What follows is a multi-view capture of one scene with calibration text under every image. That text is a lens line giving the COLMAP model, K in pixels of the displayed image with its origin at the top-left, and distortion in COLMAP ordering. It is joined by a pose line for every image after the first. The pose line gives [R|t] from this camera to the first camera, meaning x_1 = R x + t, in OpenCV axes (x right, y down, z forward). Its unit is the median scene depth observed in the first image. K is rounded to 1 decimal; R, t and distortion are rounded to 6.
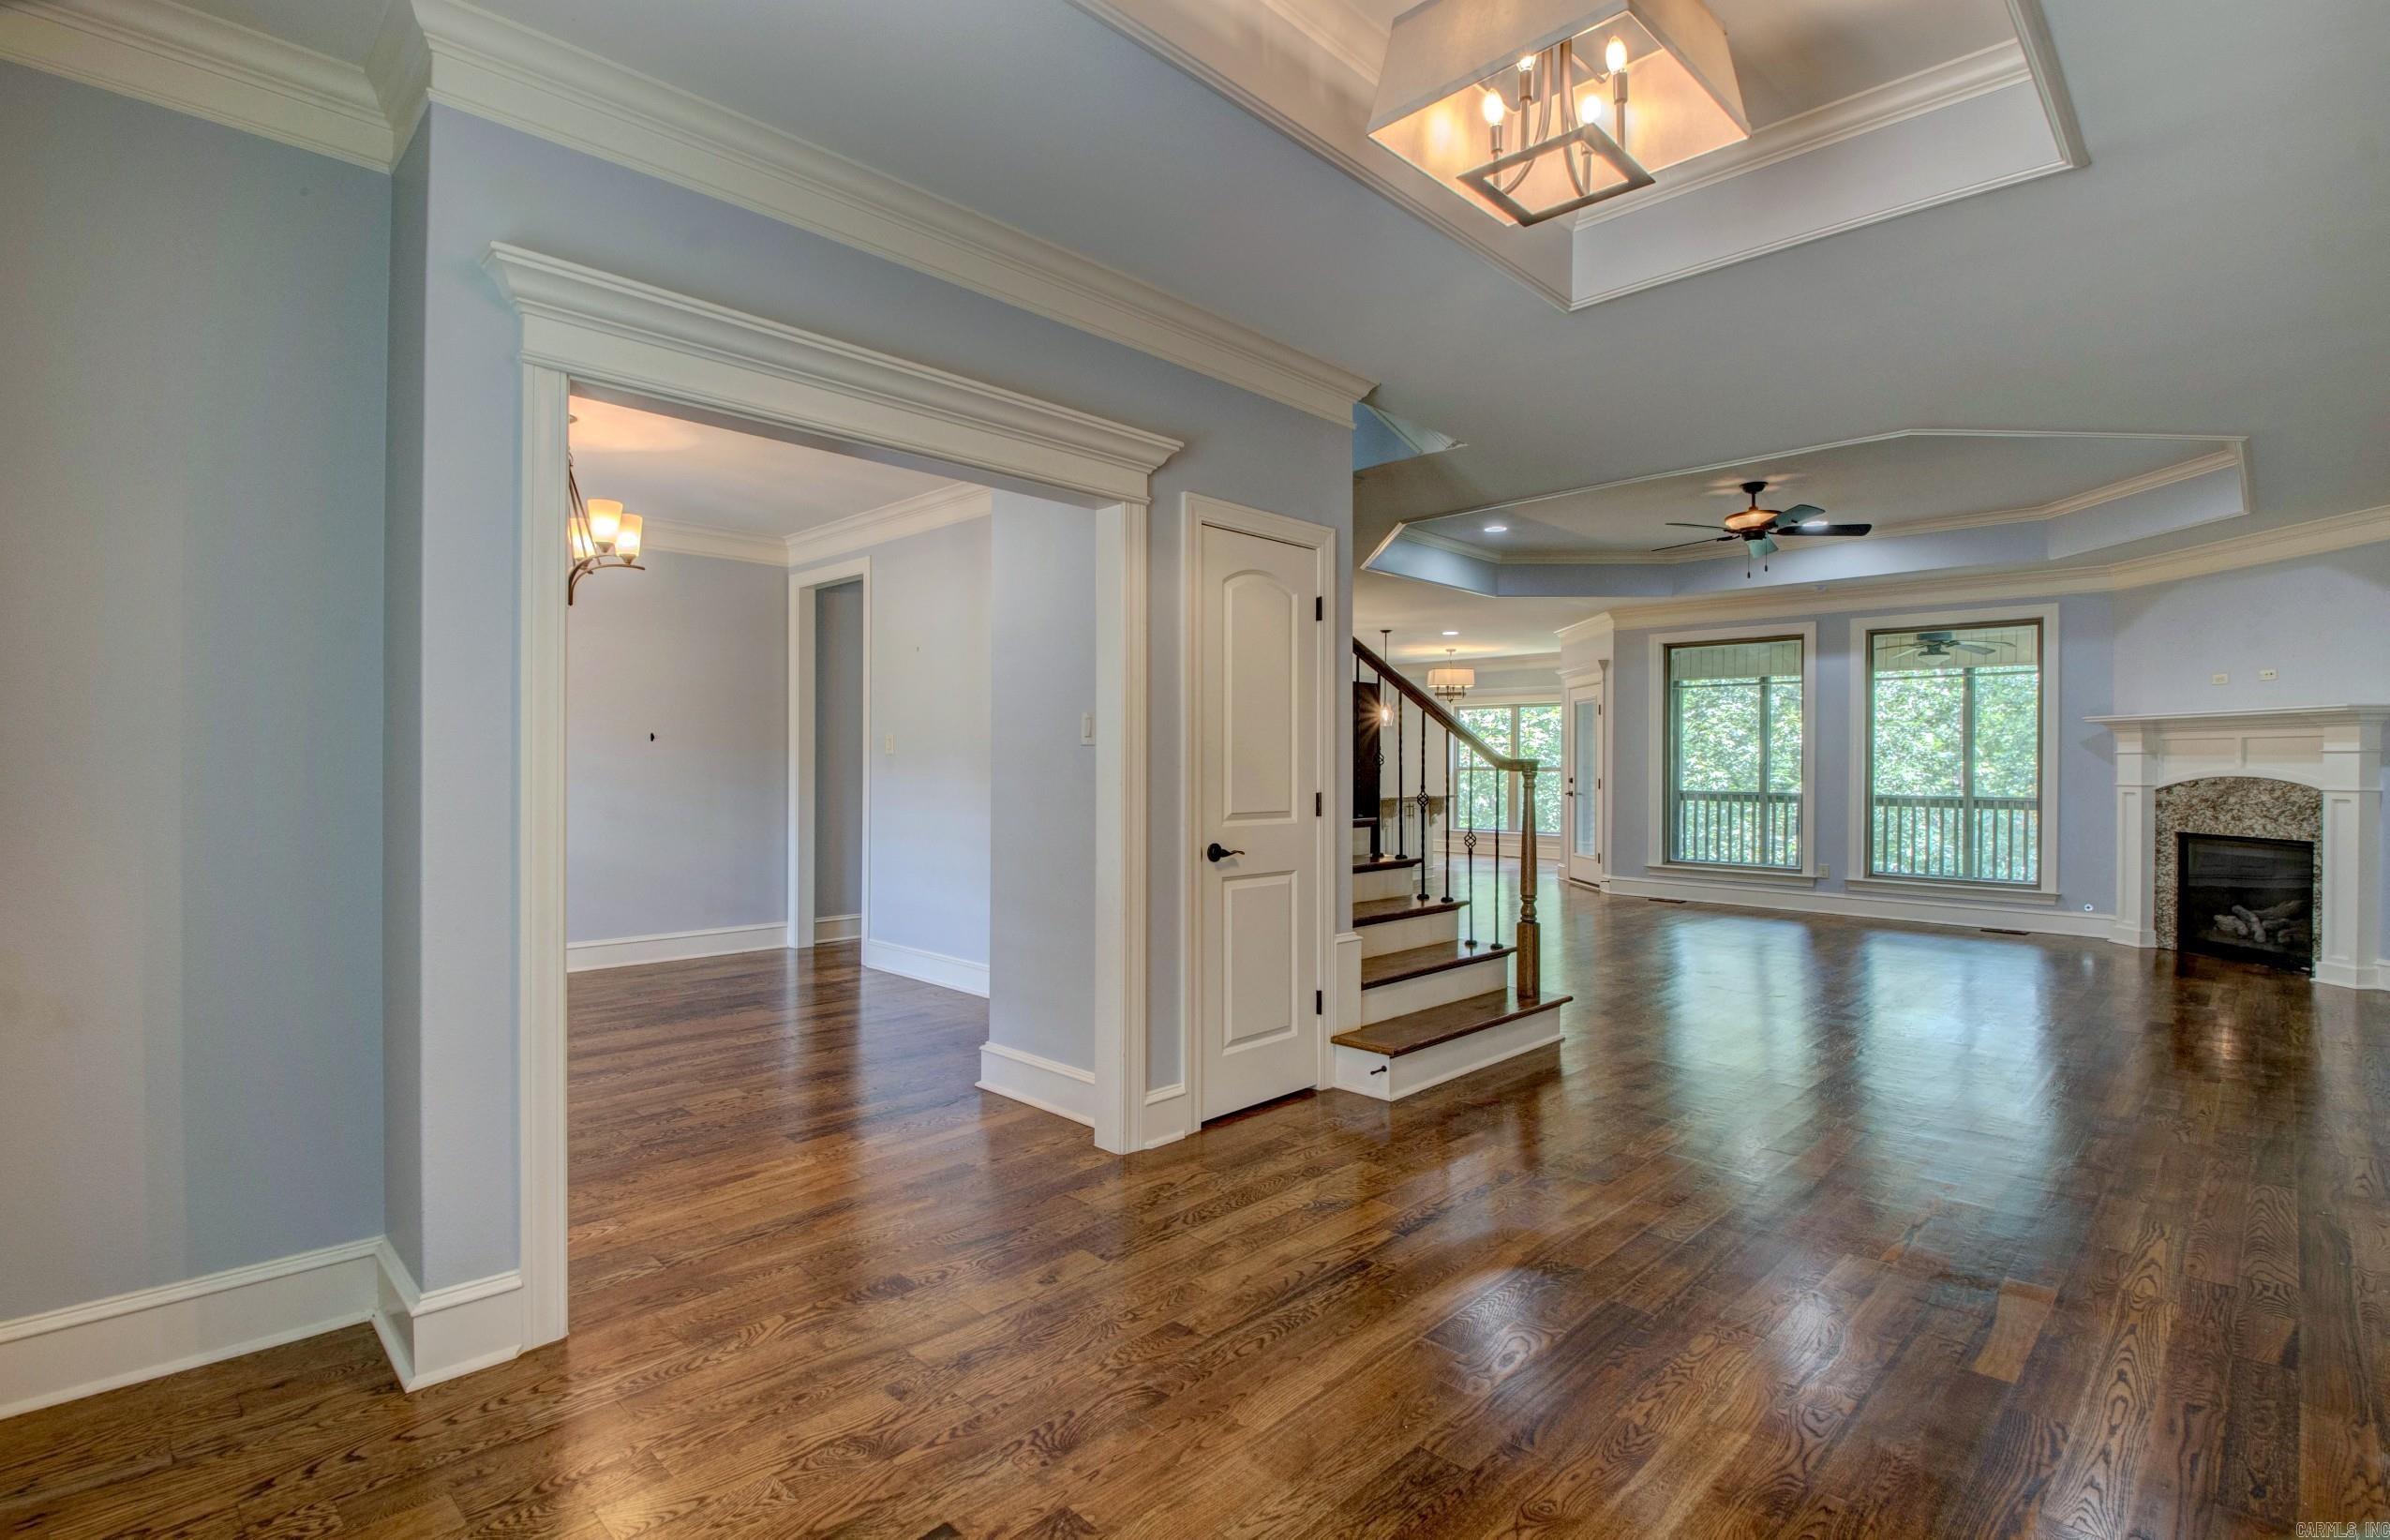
lens RADIAL K [[1122.1, 0, 1185.0], [0, 1122.1, 760.8], [0, 0, 1]] dist [0.025318, -0.027241]
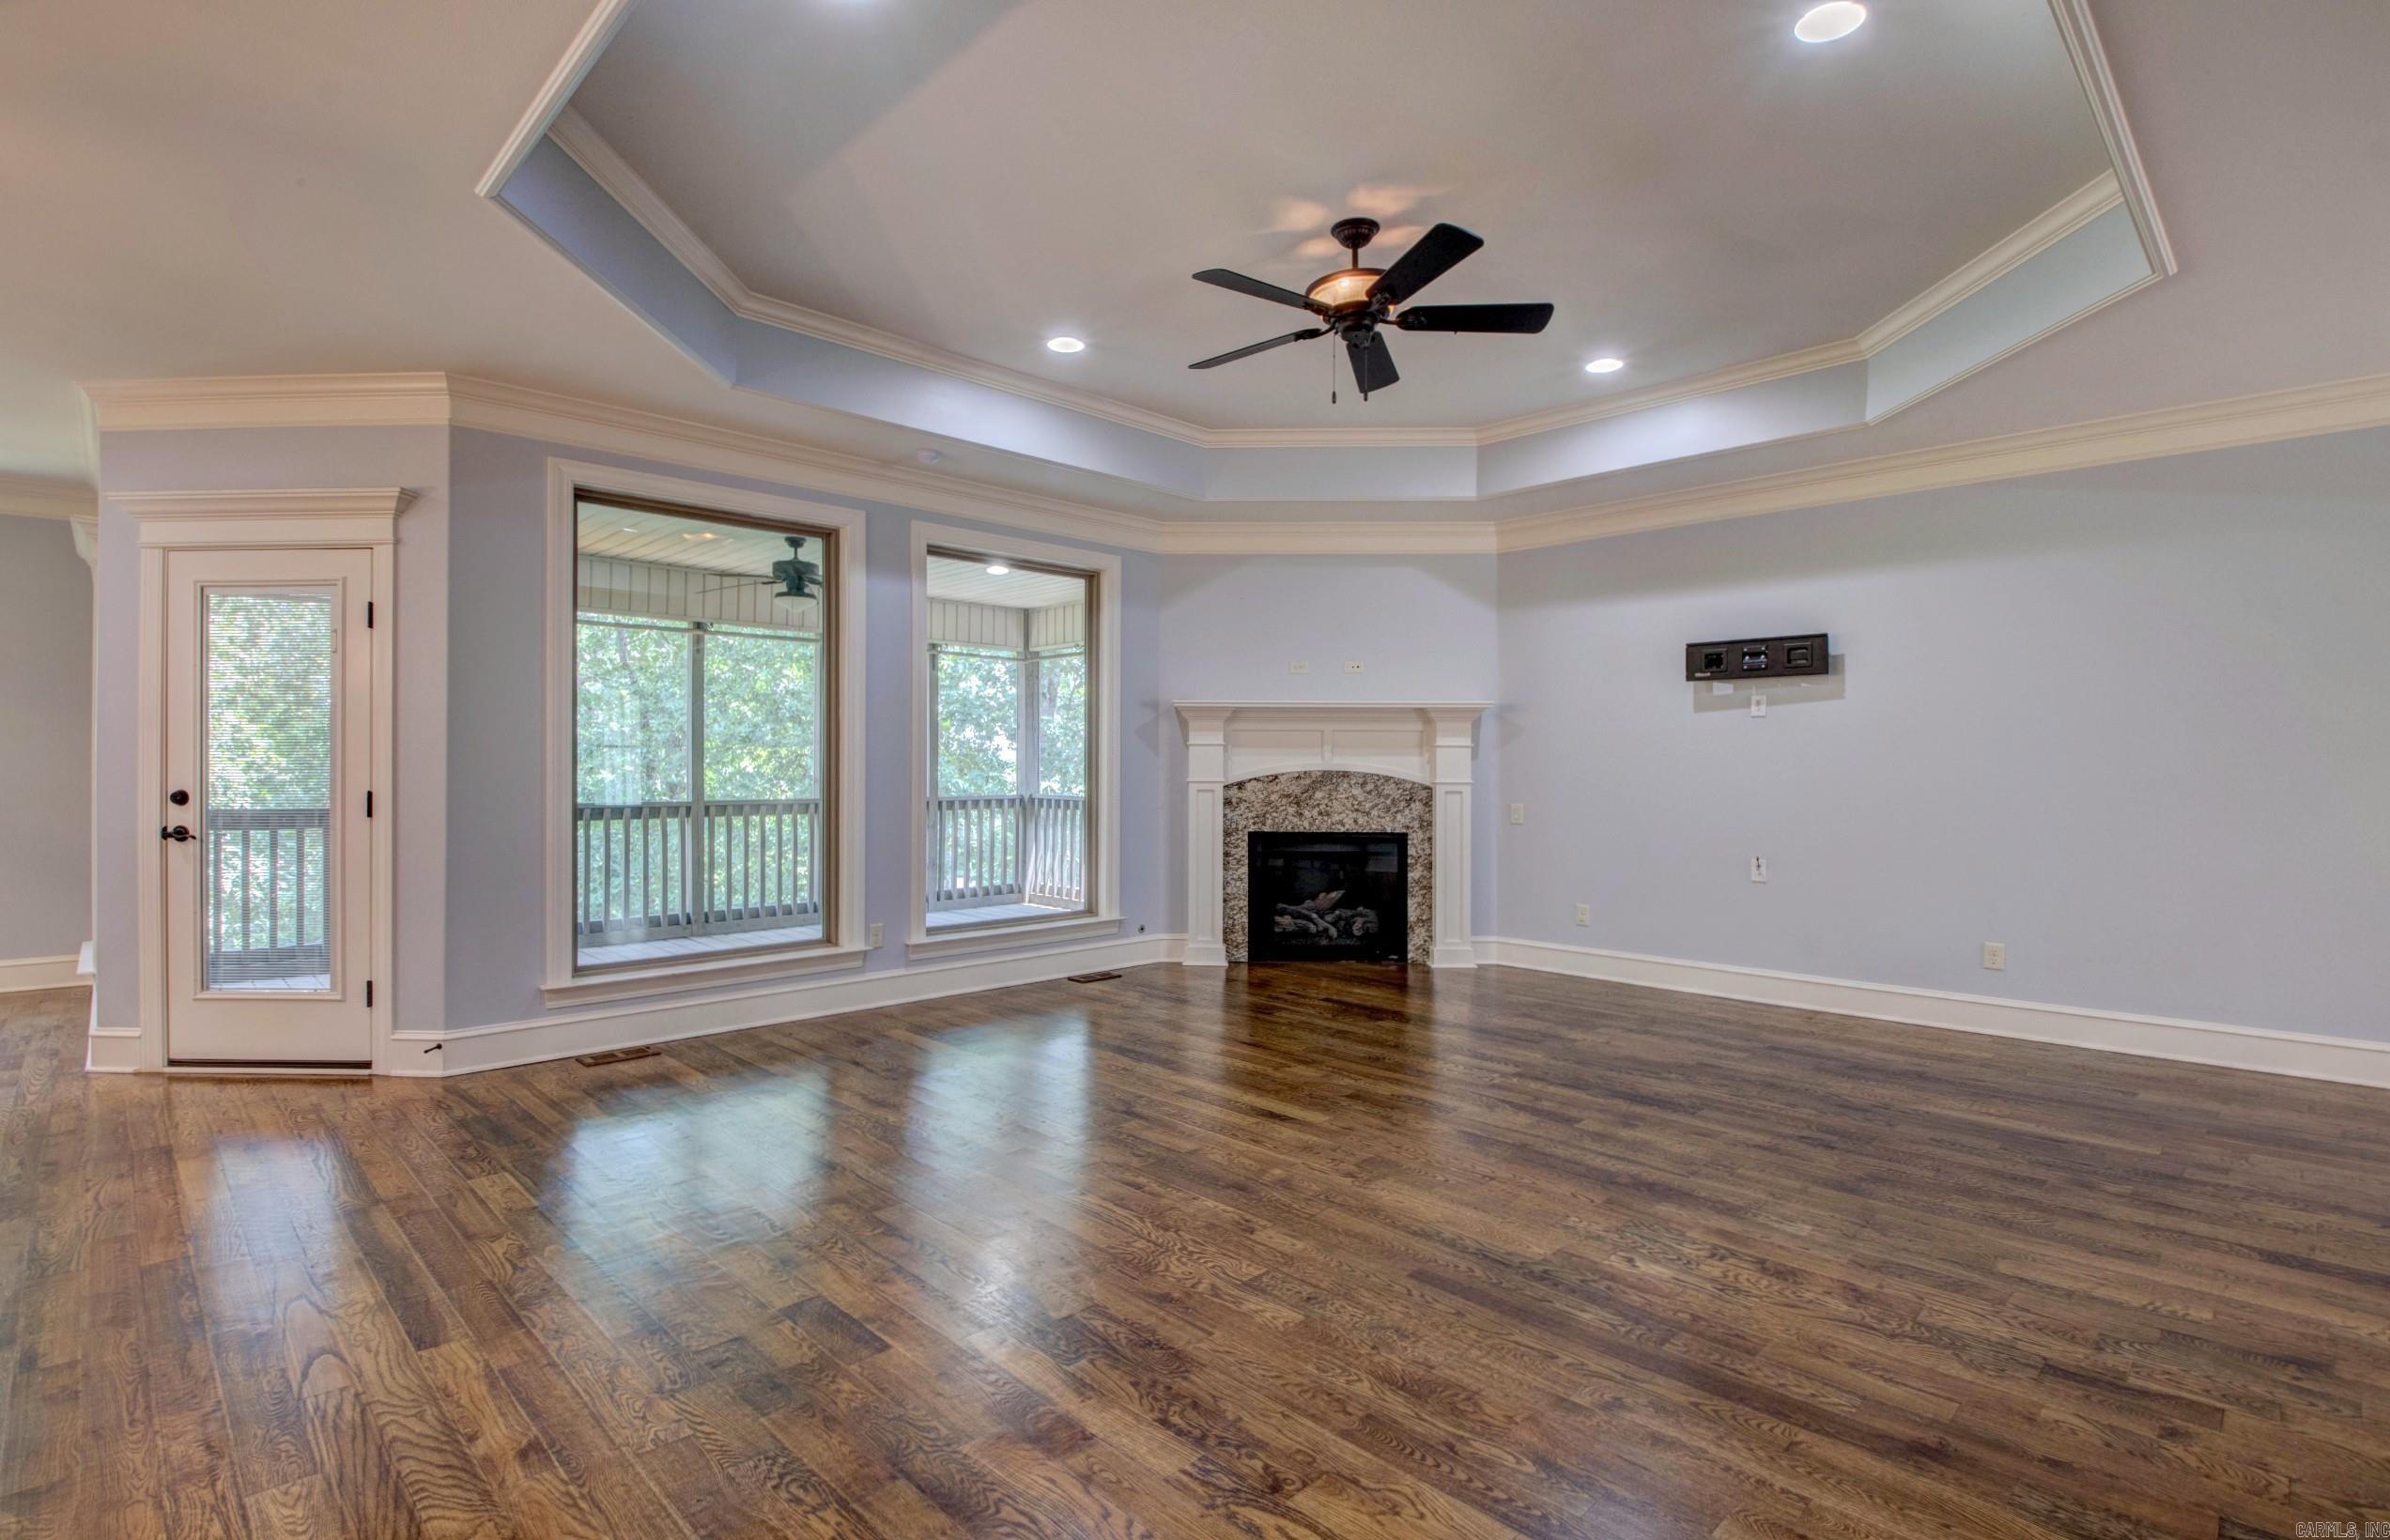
lens RADIAL K [[1122.0, 0, 1185.0], [0, 1122.0, 760.8], [0, 0, 1]] dist [0.025318, -0.027241]
pose [[0.014695, -0.003155, 0.999887, -0.029853], [-0.005526, 0.999979, 0.003236, 0.003087], [-0.999877, -0.005573, 0.014677, 1.026156]]
